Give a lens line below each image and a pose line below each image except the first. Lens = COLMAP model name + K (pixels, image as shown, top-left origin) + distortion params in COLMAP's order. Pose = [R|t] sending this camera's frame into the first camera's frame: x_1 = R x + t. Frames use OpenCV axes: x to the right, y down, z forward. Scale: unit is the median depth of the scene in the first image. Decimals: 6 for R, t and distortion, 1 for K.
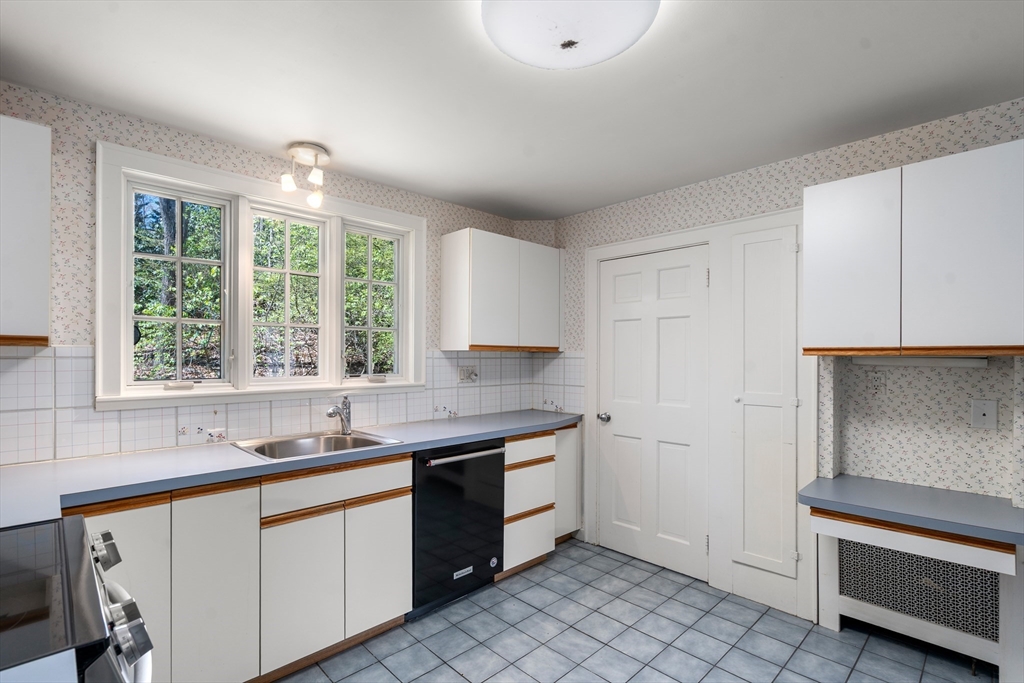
lens RADIAL K [[478.6, 0, 512.2], [0, 478.6, 350.1], [0, 0, 1]] dist [-0.005643, 0.000289]
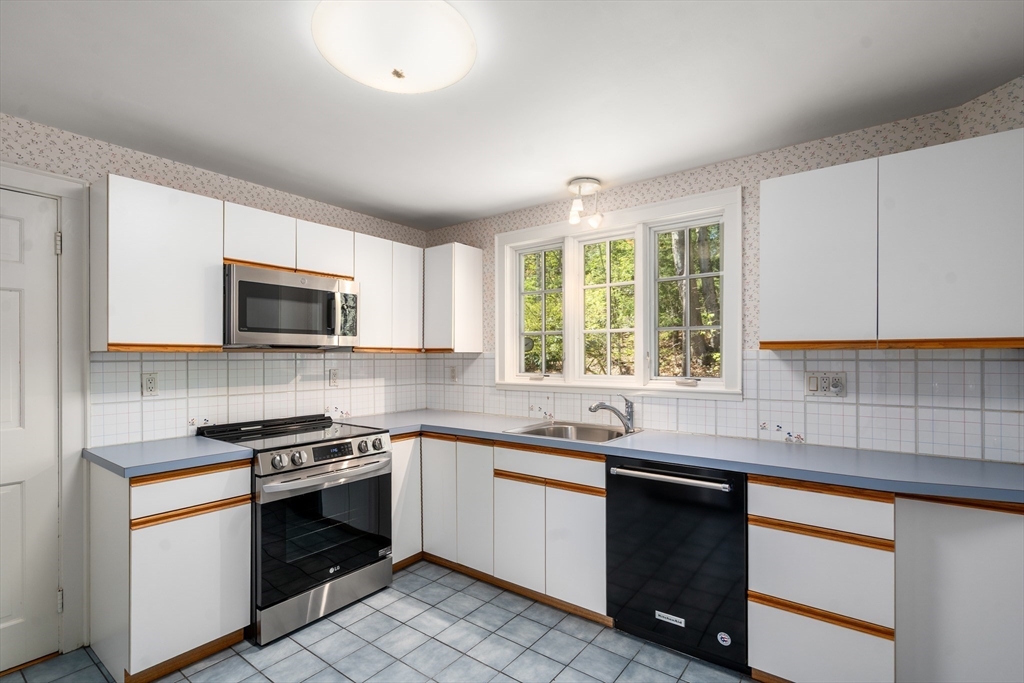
lens RADIAL K [[478.6, 0, 511.6], [0, 478.6, 356.7], [0, 0, 1]] dist [-0.005643, 0.000289]
pose [[0.152332, -0.003324, -0.988324, 0.708580], [0.013870, 0.999903, -0.001226, 0.009187], [0.988232, -0.013521, 0.152363, 0.638802]]
